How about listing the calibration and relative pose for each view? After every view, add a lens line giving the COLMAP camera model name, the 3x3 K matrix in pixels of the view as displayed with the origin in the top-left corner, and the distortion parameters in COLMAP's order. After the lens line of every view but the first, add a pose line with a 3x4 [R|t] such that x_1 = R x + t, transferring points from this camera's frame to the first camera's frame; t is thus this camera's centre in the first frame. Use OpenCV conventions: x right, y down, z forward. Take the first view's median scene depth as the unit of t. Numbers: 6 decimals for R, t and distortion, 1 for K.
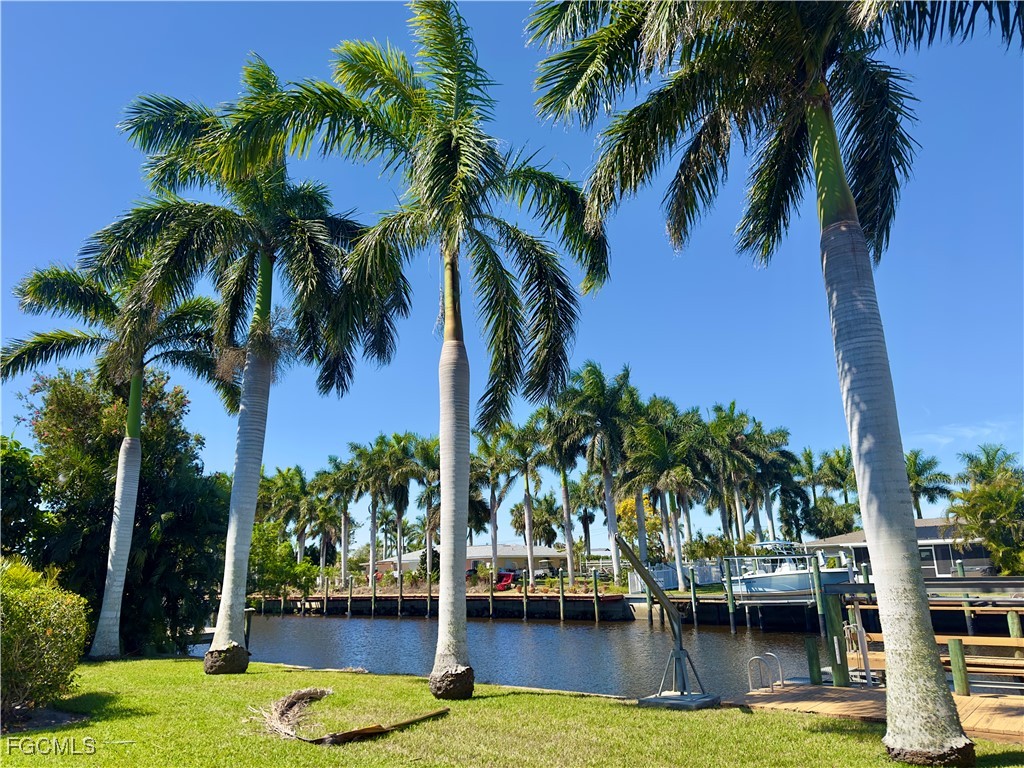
lens RADIAL K [[710.7, 0, 520.9], [0, 710.7, 393.0], [0, 0, 1]] dist [0.021204, -0.035099]
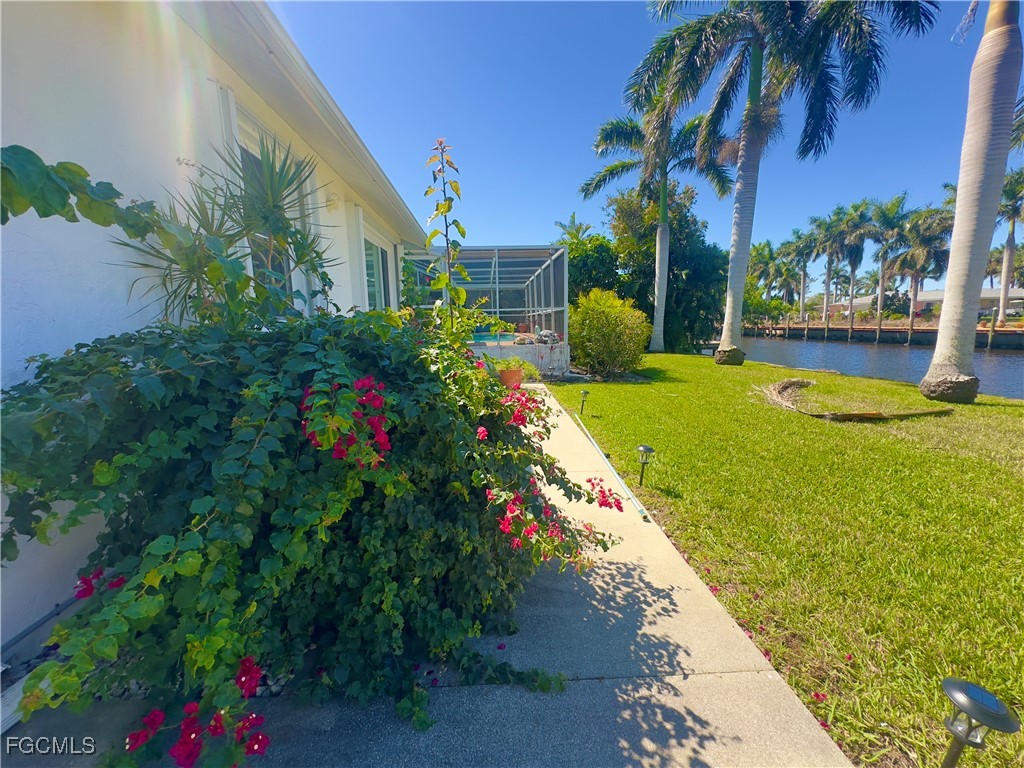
lens RADIAL K [[411.7, 0, 517.9], [0, 411.7, 378.5], [0, 0, 1]] dist [0.000990, -0.000417]
pose [[0.677623, 0.117579, -0.725949, -0.043740], [0.176094, 0.932477, 0.315402, 0.034825], [0.714015, -0.341559, 0.611162, 0.066046]]
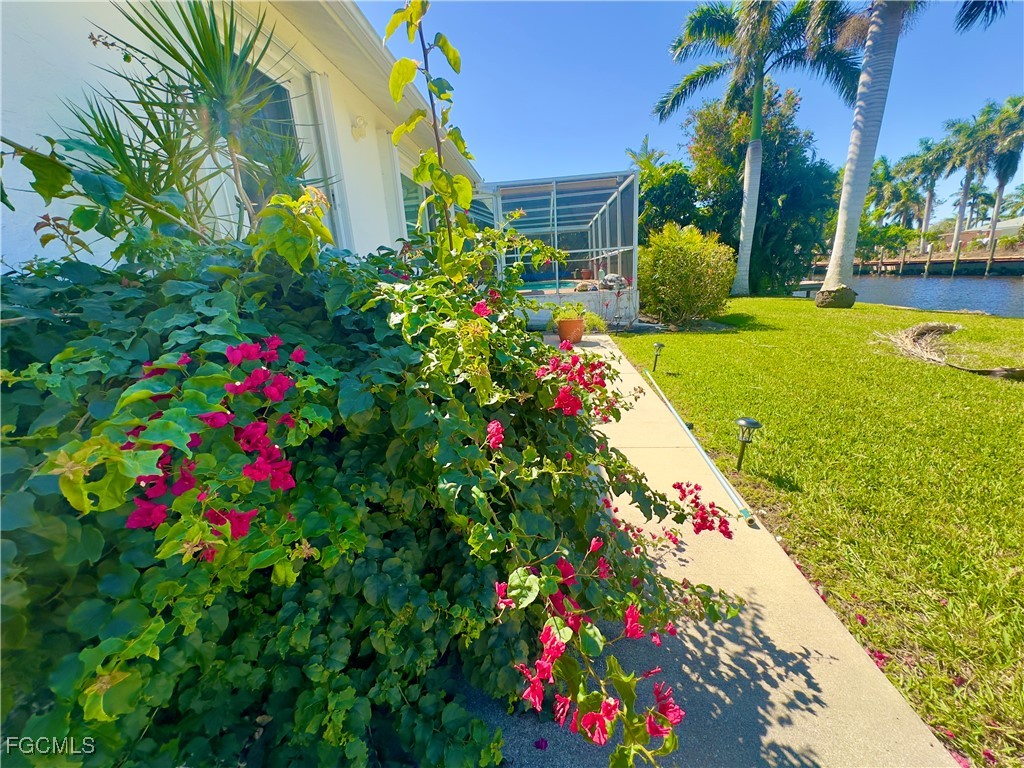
lens RADIAL K [[411.7, 0, 517.6], [0, 411.7, 381.6], [0, 0, 1]] dist [0.000990, -0.000417]
pose [[0.560912, 0.205333, -0.802008, -0.068367], [0.242434, 0.885546, 0.396275, 0.046047], [0.791583, -0.416709, 0.446934, 0.089751]]
